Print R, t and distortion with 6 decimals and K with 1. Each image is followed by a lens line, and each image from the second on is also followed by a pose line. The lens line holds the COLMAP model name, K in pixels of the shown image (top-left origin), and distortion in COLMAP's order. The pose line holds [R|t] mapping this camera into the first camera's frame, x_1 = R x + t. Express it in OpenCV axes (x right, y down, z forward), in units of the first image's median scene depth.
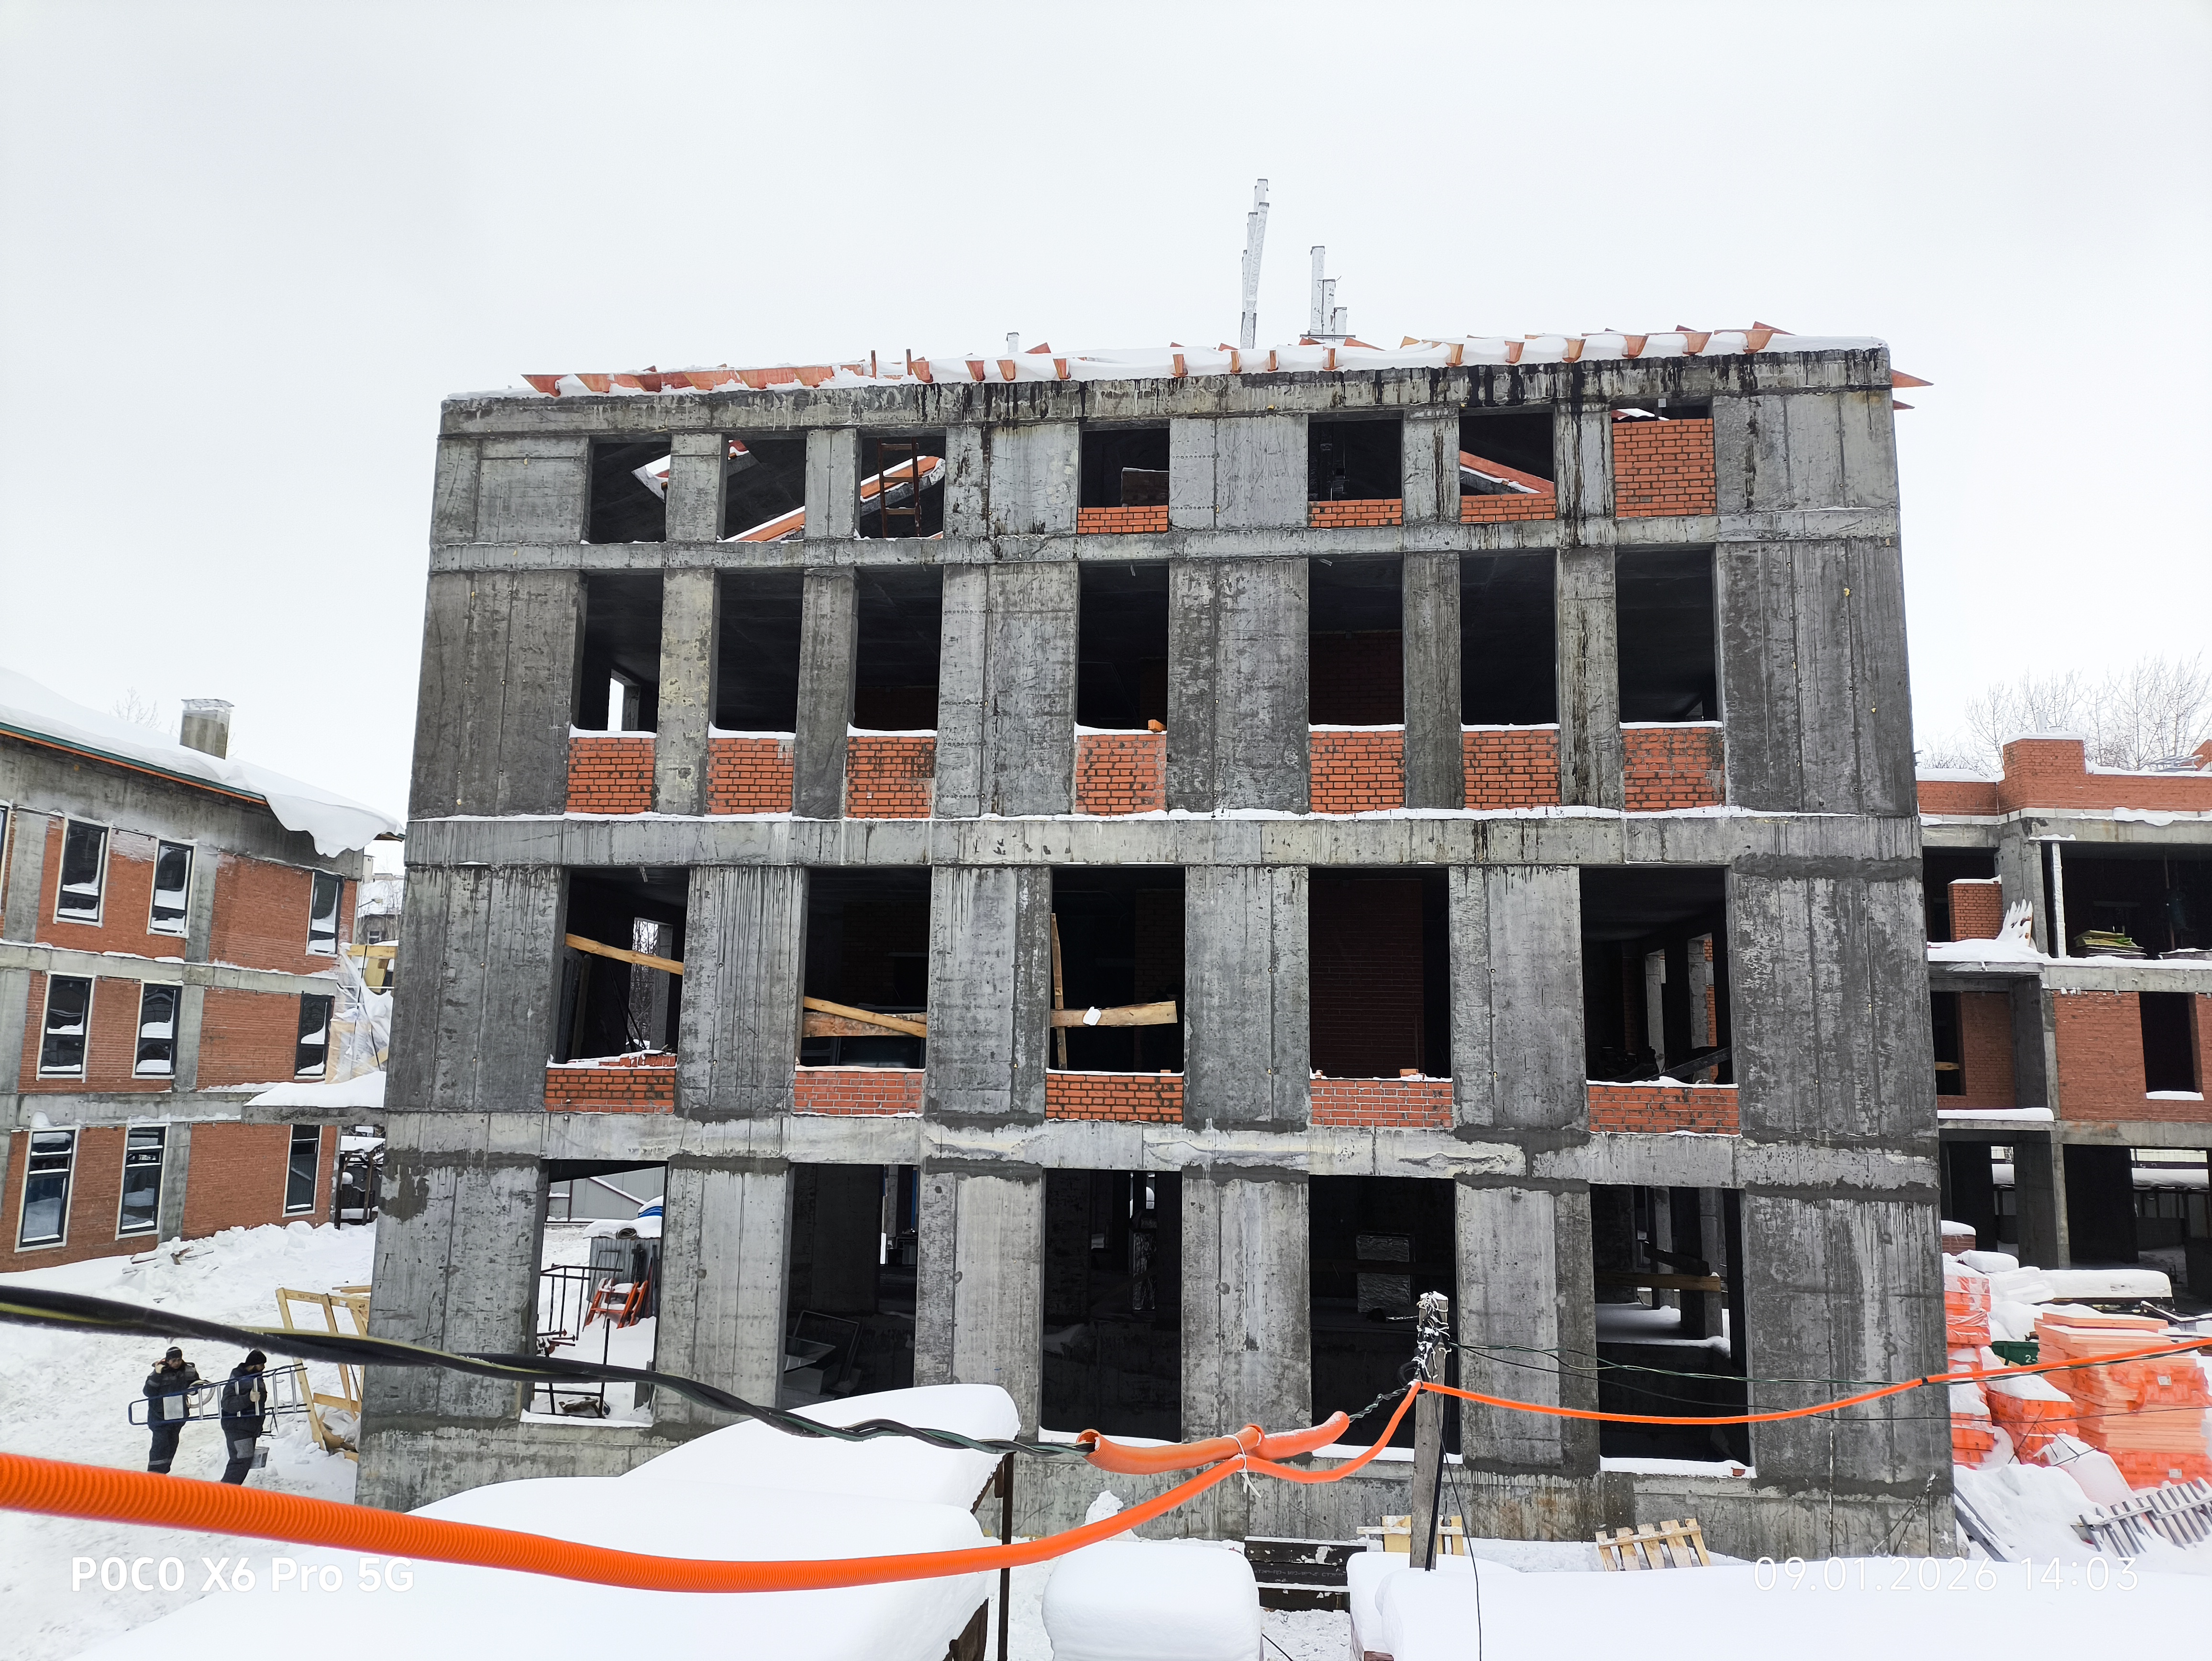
lens RADIAL K [[1587.4, 0, 1091.3], [0, 1587.4, 844.6], [0, 0, 1]] dist [0.048572, -0.049275]
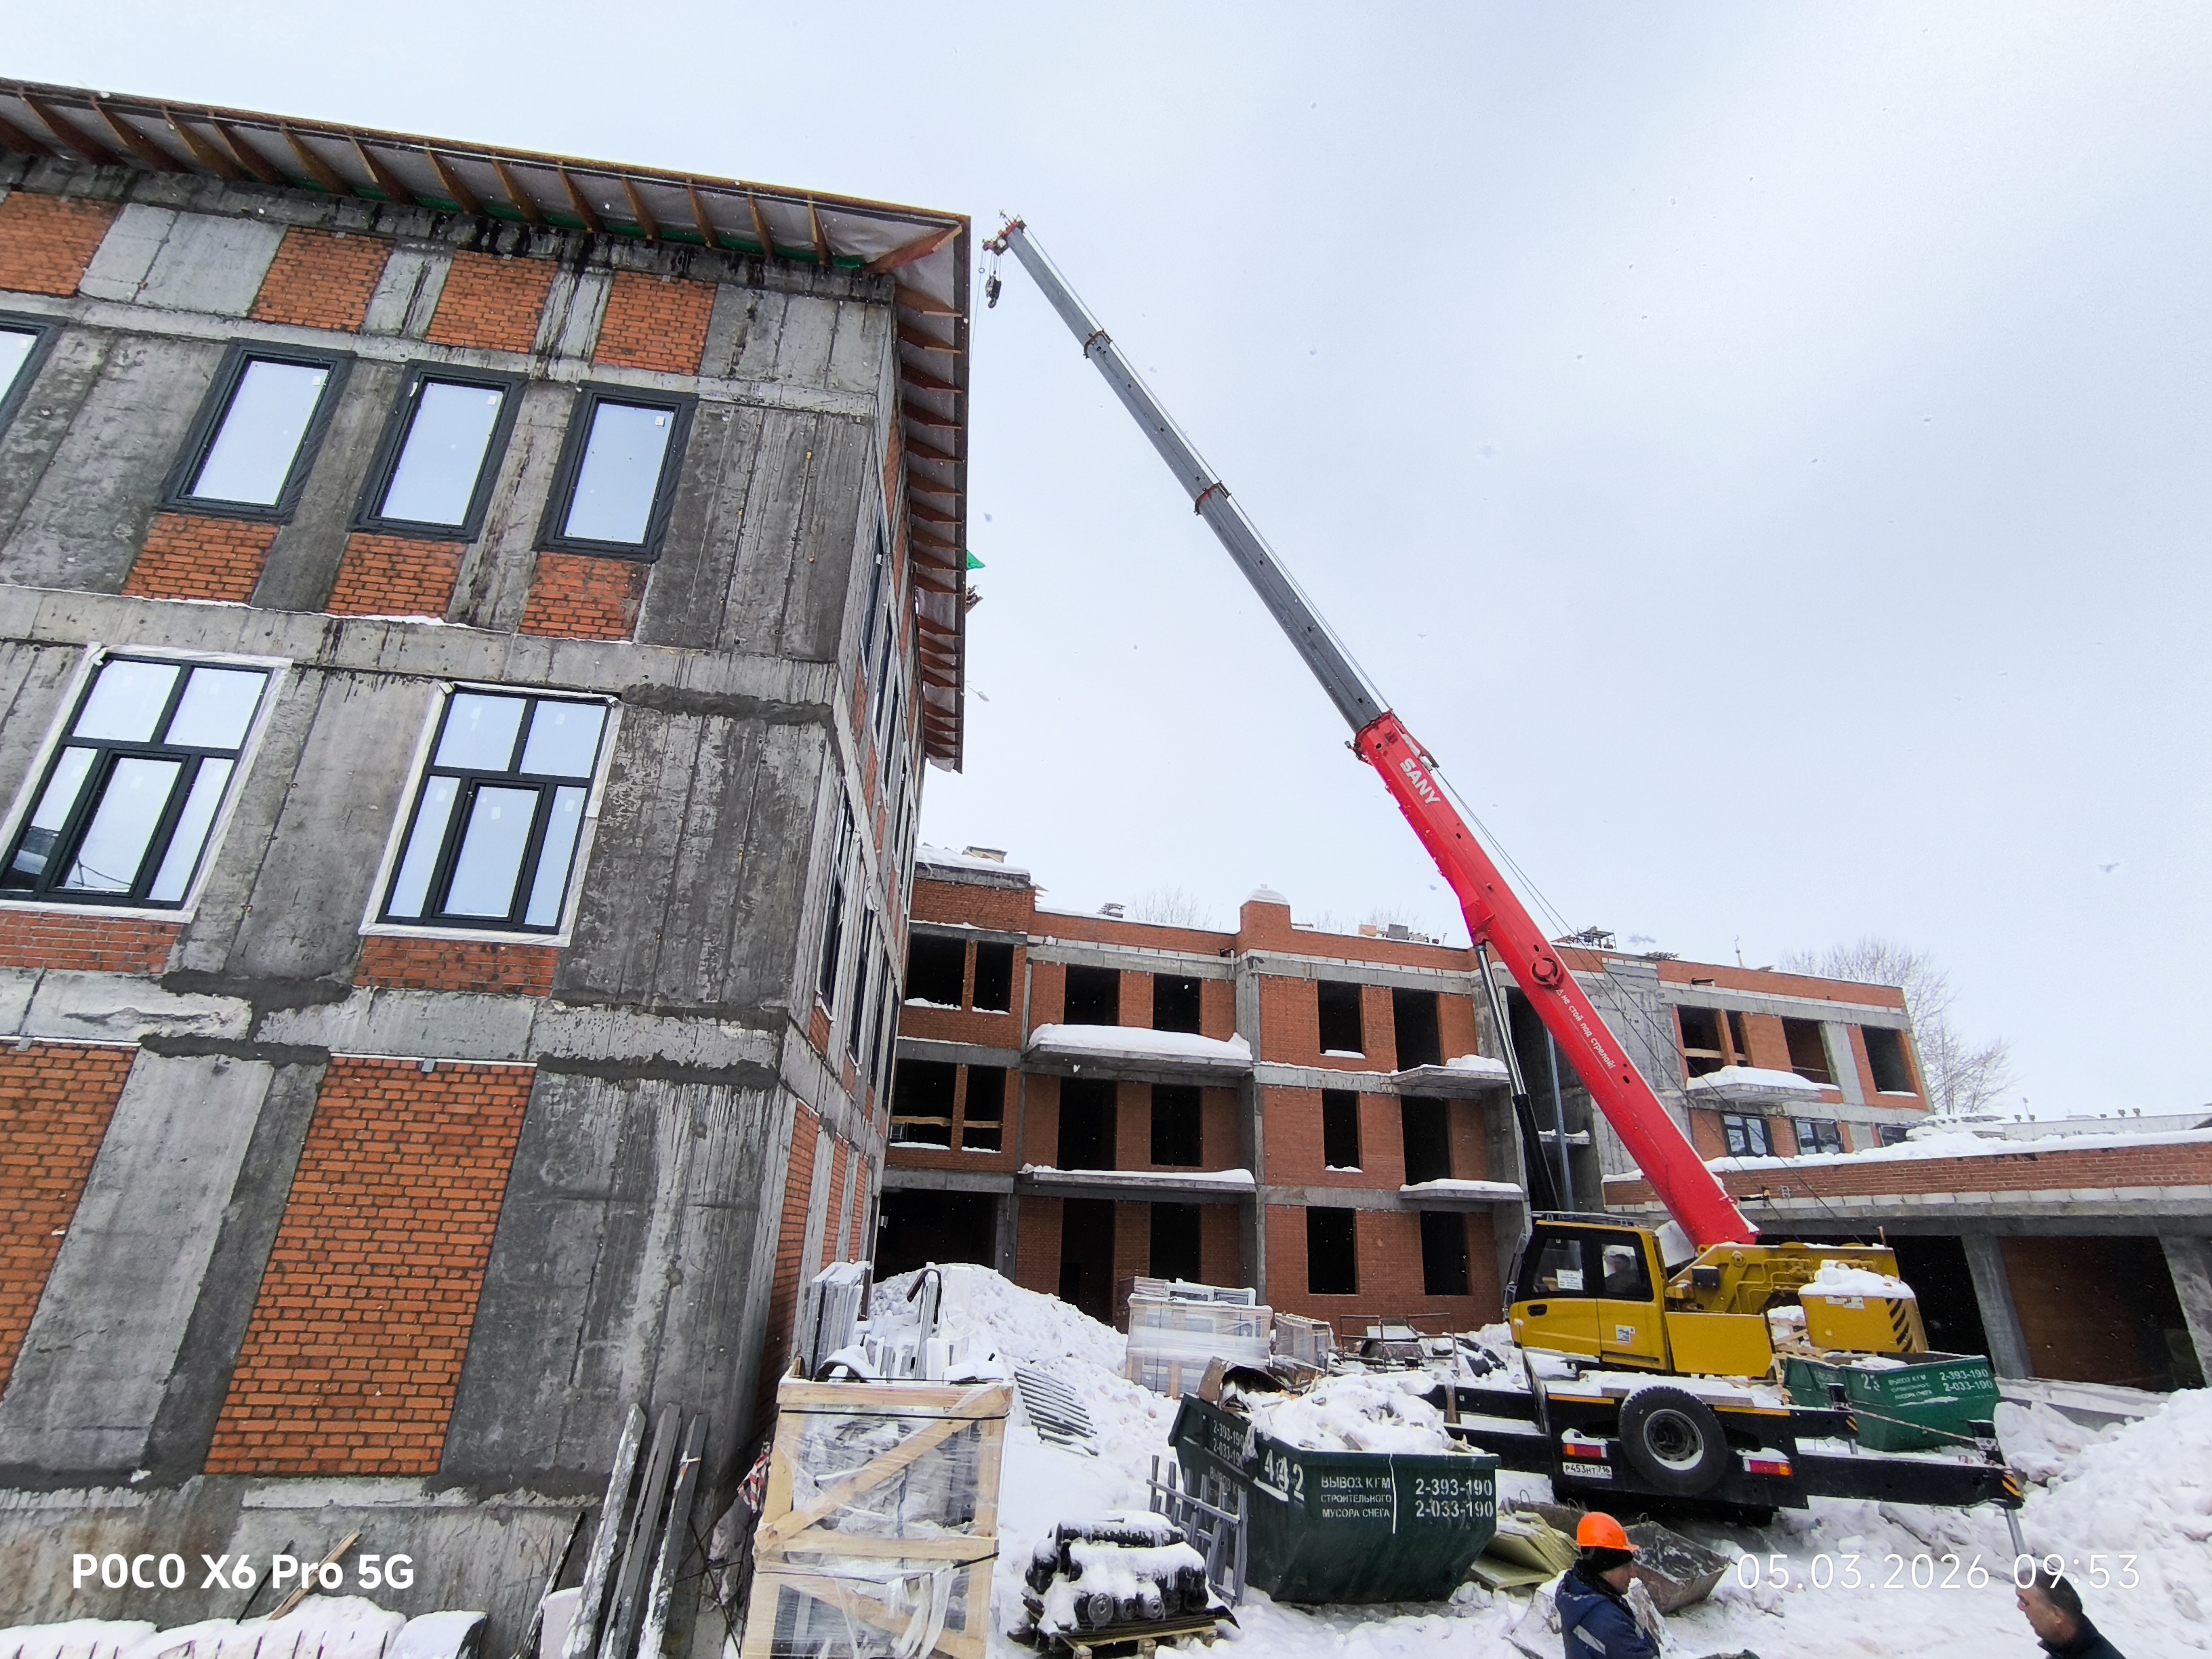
lens RADIAL K [[1005.4, 0, 1099.1], [0, 1005.4, 843.9], [0, 0, 1]] dist [-0.017384, 0.010691]
pose [[0.966066, 0.108002, 0.234631, 0.524675], [-0.052612, 0.971621, -0.230619, 0.200710], [-0.252880, 0.210449, 0.944332, 0.433552]]
